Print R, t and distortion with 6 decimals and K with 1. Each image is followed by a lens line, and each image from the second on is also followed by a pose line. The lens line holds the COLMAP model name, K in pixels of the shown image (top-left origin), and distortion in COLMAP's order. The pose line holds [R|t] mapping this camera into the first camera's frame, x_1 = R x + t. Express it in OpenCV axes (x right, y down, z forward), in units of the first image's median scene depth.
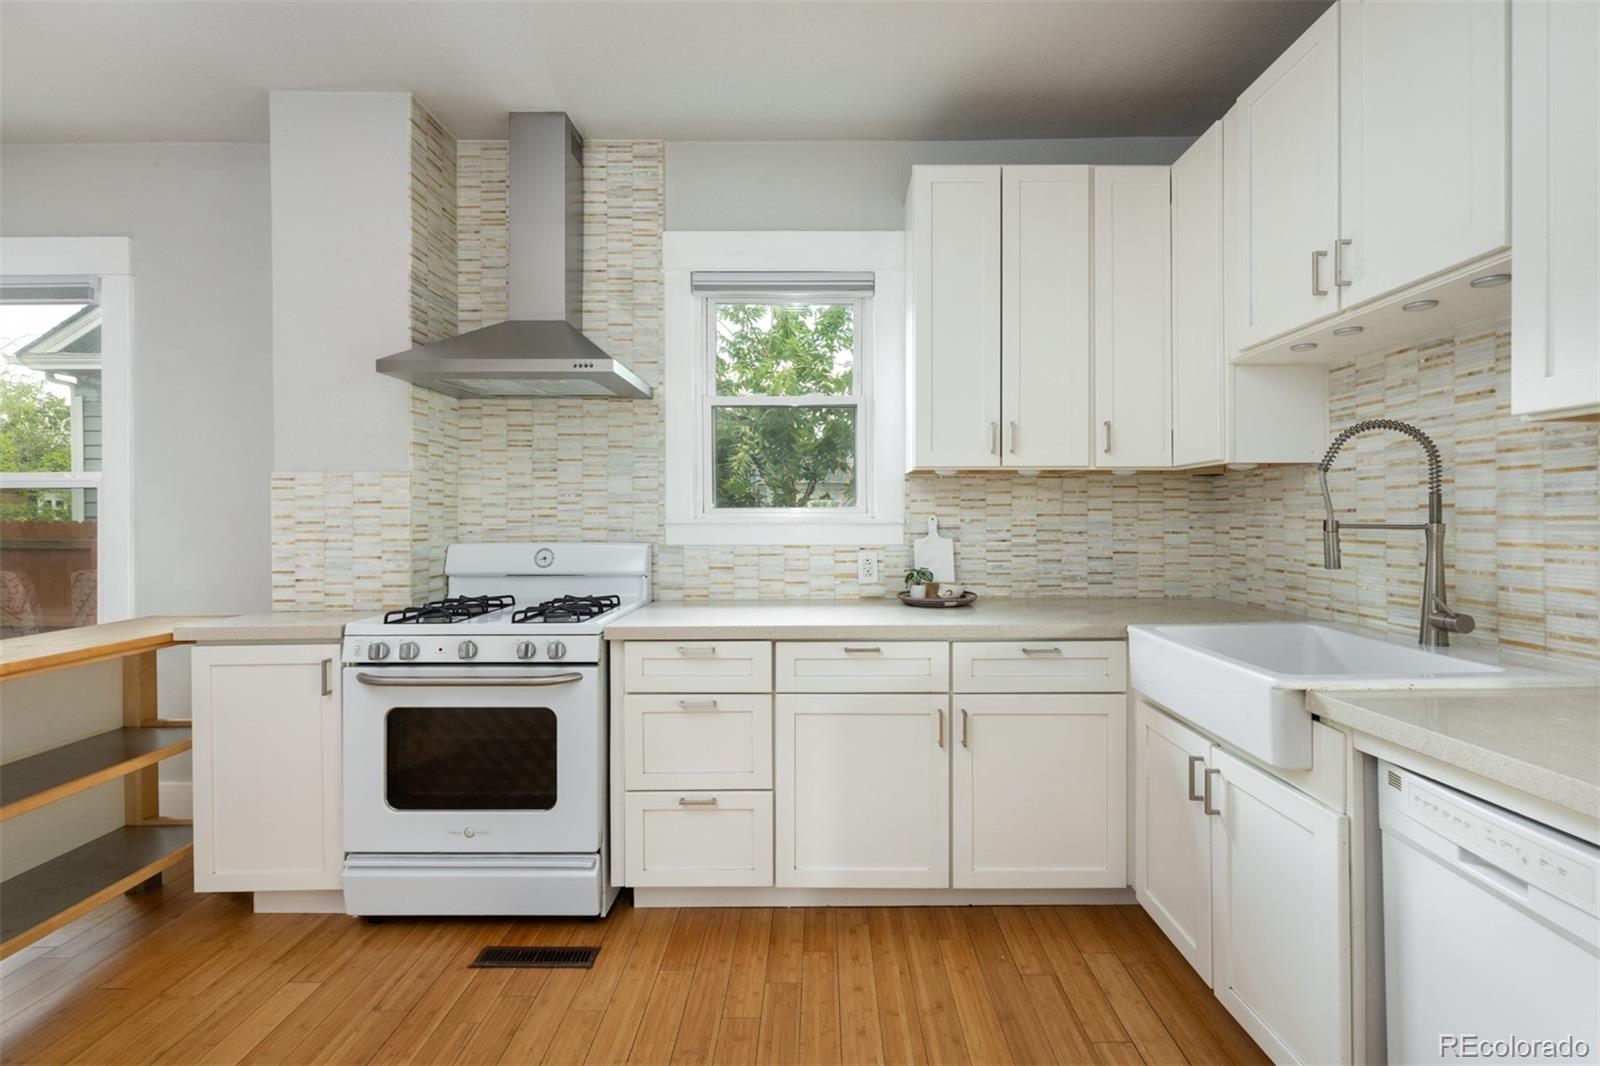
lens RADIAL K [[666.6, 0, 814.5], [0, 666.6, 518.8], [0, 0, 1]] dist [-0.002436, -0.000235]
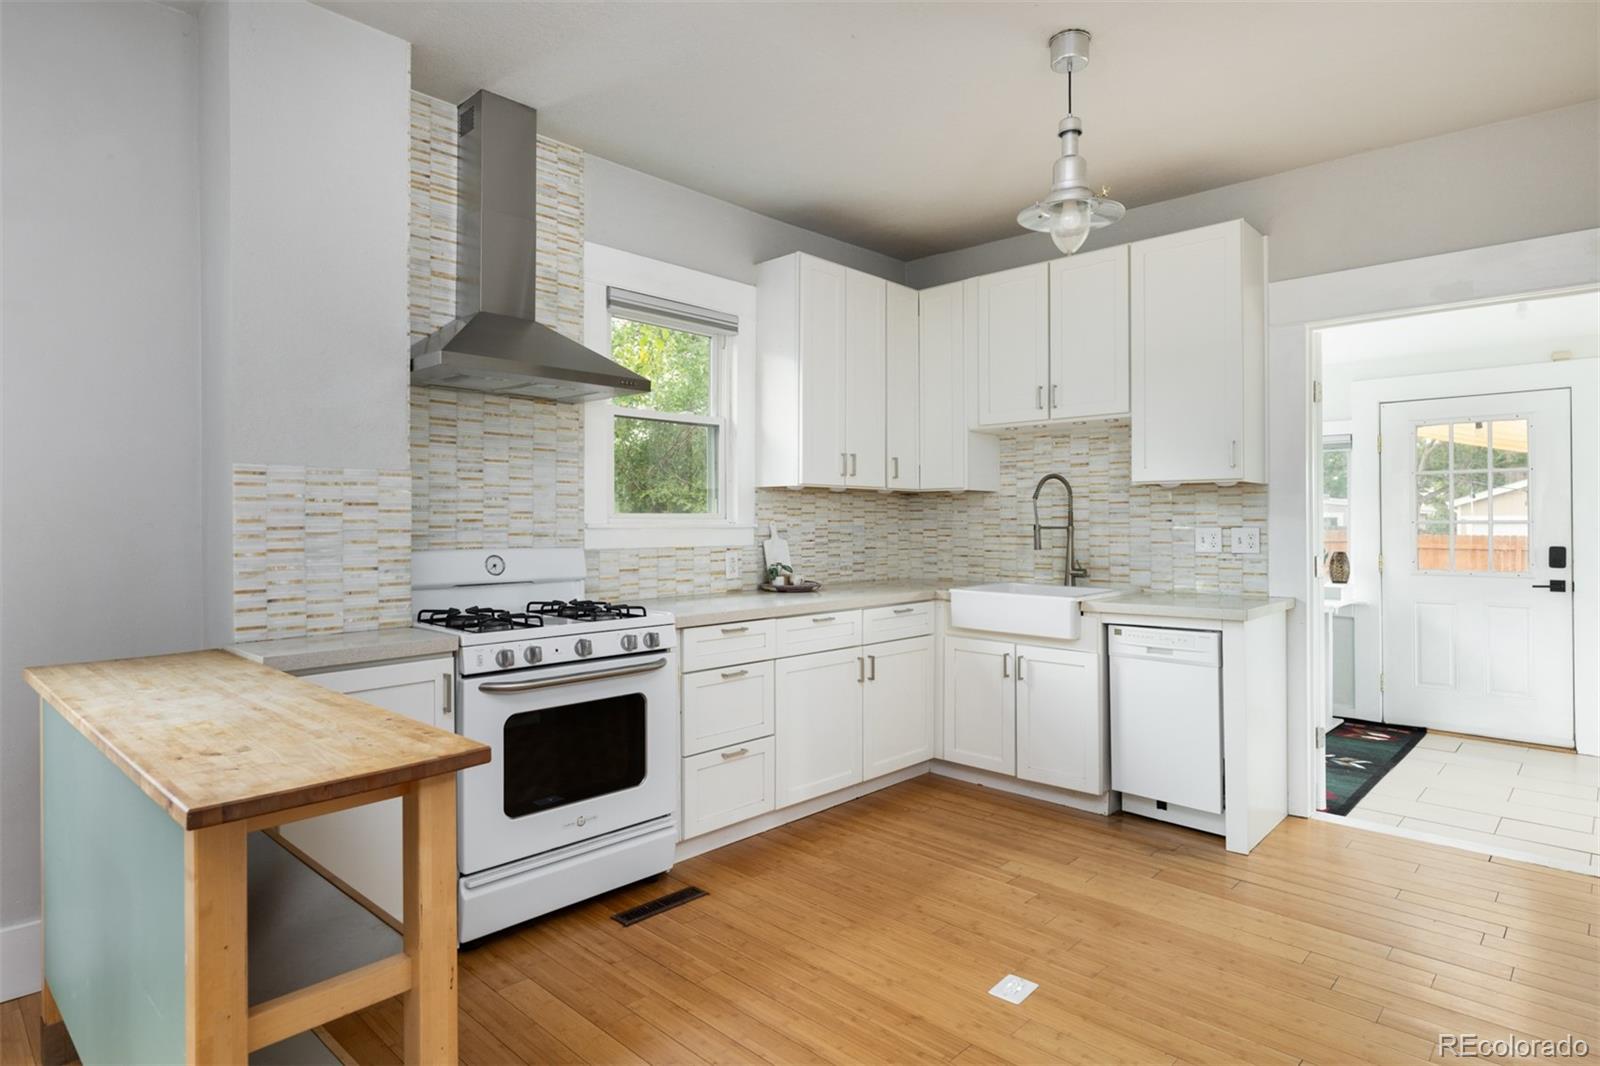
lens RADIAL K [[877.0, 0, 795.4], [0, 877.0, 517.6], [0, 0, 1]] dist [-0.001303, 0.000135]
pose [[0.690869, 0.005515, 0.722959, -1.088056], [0.000143, 0.999970, -0.007766, 0.001319], [-0.722980, 0.005469, 0.690847, -0.173207]]
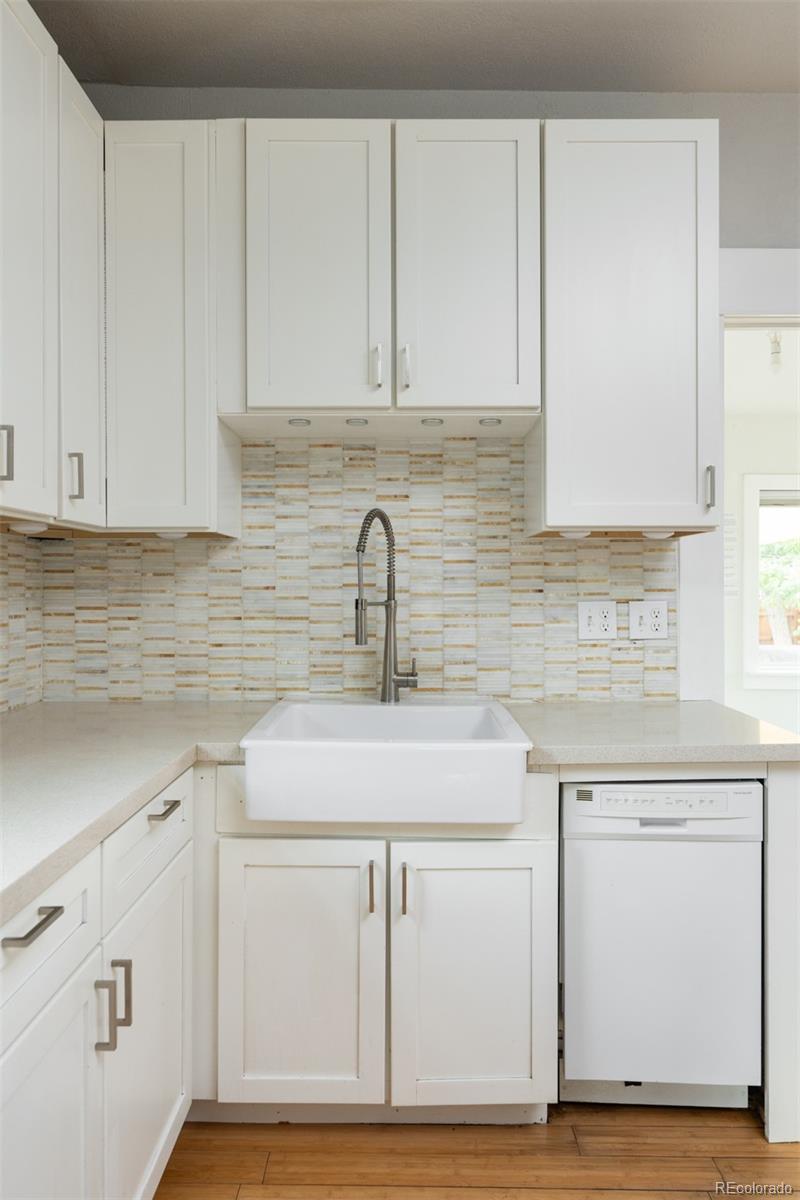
lens RADIAL K [[826.5, 0, 405.3], [0, 826.5, 588.9], [0, 0, 1]] dist [-0.002130, -0.000281]
pose [[0.001456, -0.003692, 0.999992, -0.378716], [0.001645, 0.999992, 0.003690, -0.012855], [-0.999998, 0.001640, 0.001462, 0.656540]]
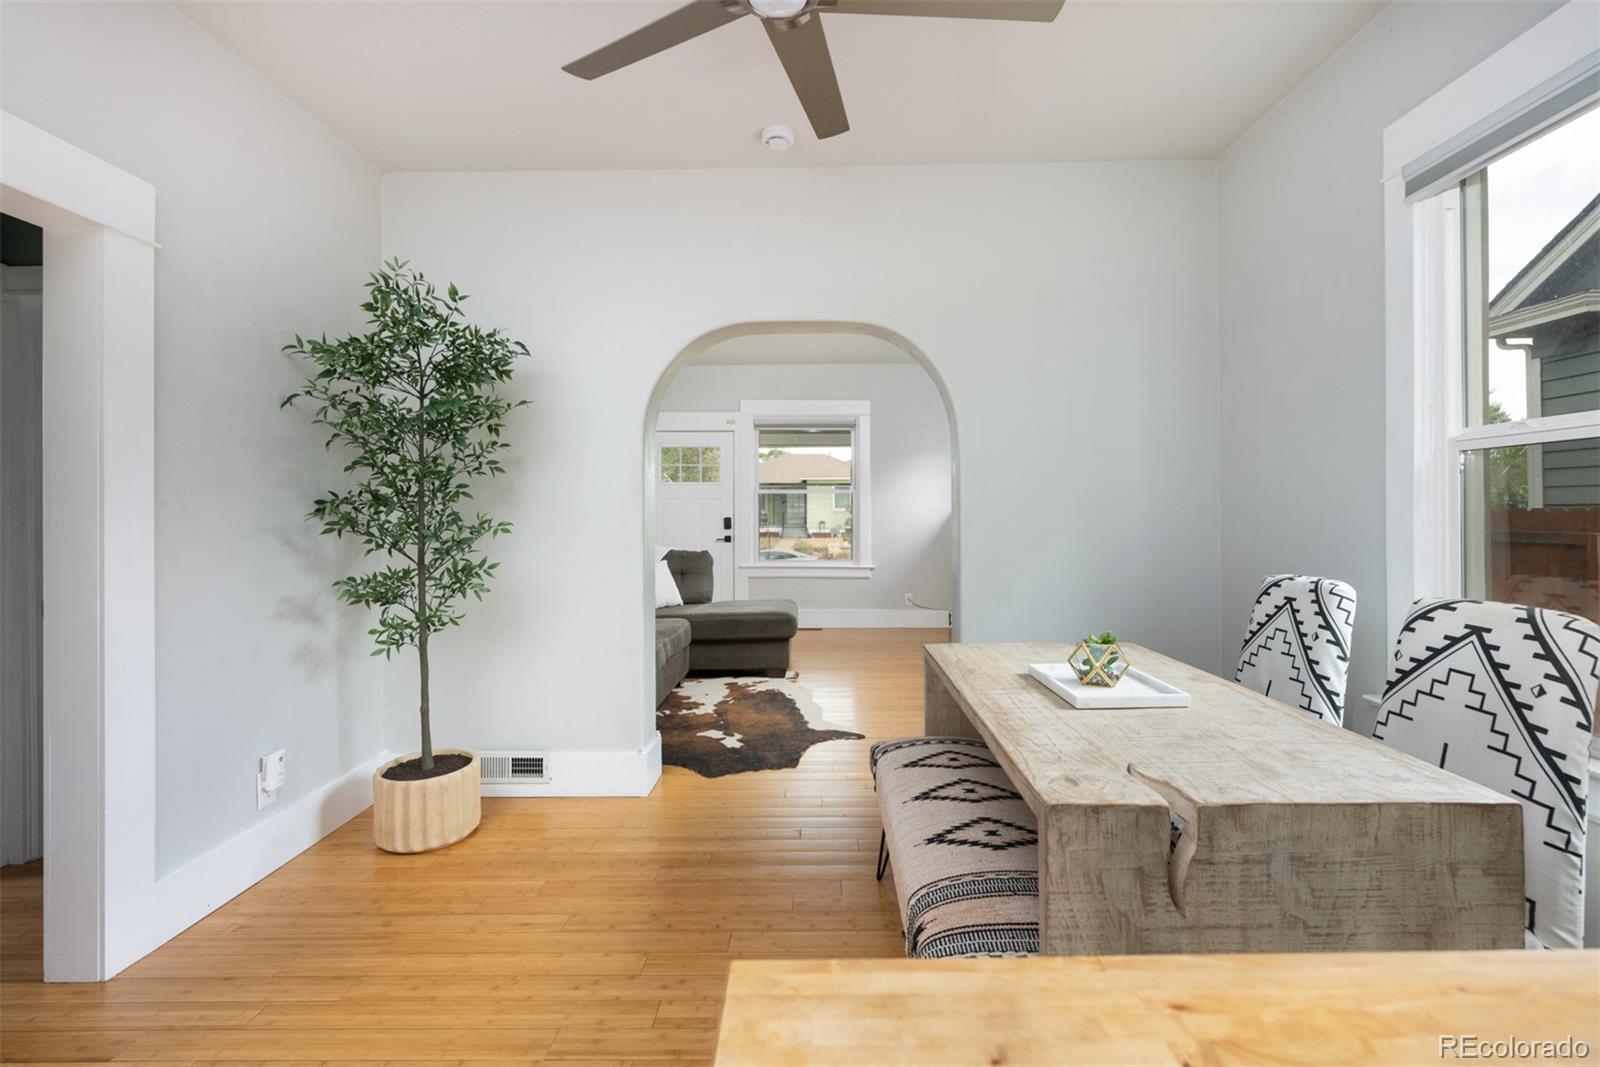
lens RADIAL K [[710.3, 0, 812.9], [0, 710.3, 516.1], [0, 0, 1]] dist [-0.001063, -0.000050]
pose [[-0.009736, 0.003480, -0.999947, -0.772238], [0.002964, 0.999990, 0.003451, 0.020012], [0.999948, -0.002930, -0.009746, 0.394627]]
